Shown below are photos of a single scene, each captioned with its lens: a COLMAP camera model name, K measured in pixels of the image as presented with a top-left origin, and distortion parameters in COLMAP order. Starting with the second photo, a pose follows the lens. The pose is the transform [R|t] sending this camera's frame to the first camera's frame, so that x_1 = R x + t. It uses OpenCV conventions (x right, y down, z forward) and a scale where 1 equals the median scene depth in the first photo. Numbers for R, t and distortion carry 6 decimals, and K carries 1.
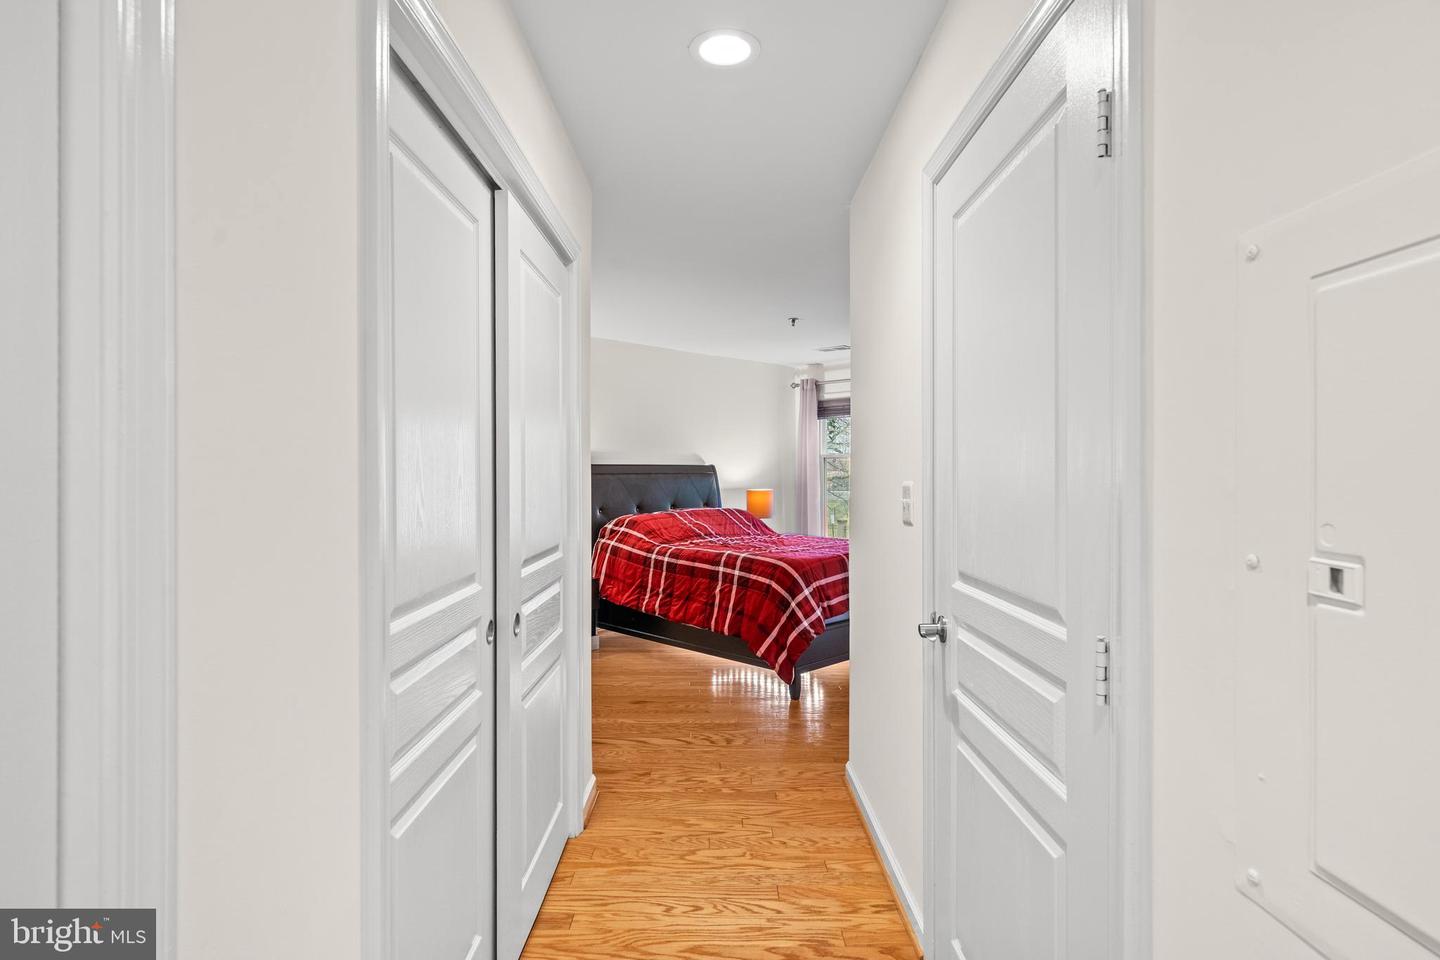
lens RADIAL K [[745.9, 0, 722.8], [0, 745.9, 480.0], [0, 0, 1]] dist [-0.002173, -0.000018]
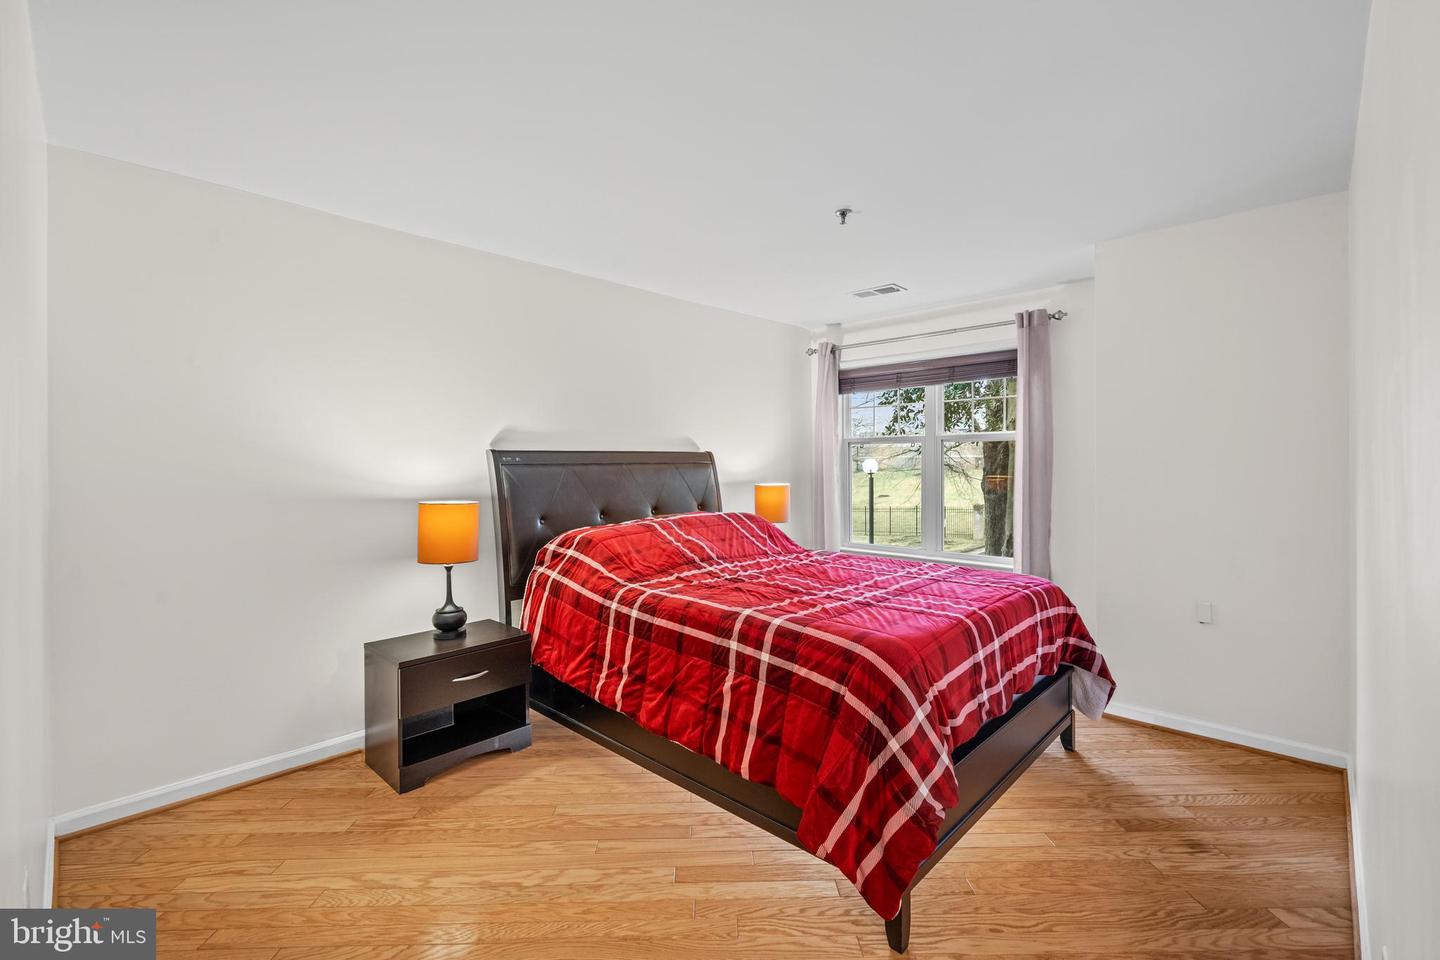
lens RADIAL K [[624.1, 0, 716.0], [0, 624.1, 477.1], [0, 0, 1]] dist [0.003925, 0.000096]
pose [[0.999963, -0.004251, 0.007455, -0.016715], [0.004139, 0.999880, 0.014953, -0.006044], [-0.007517, -0.014922, 0.999860, 0.534371]]
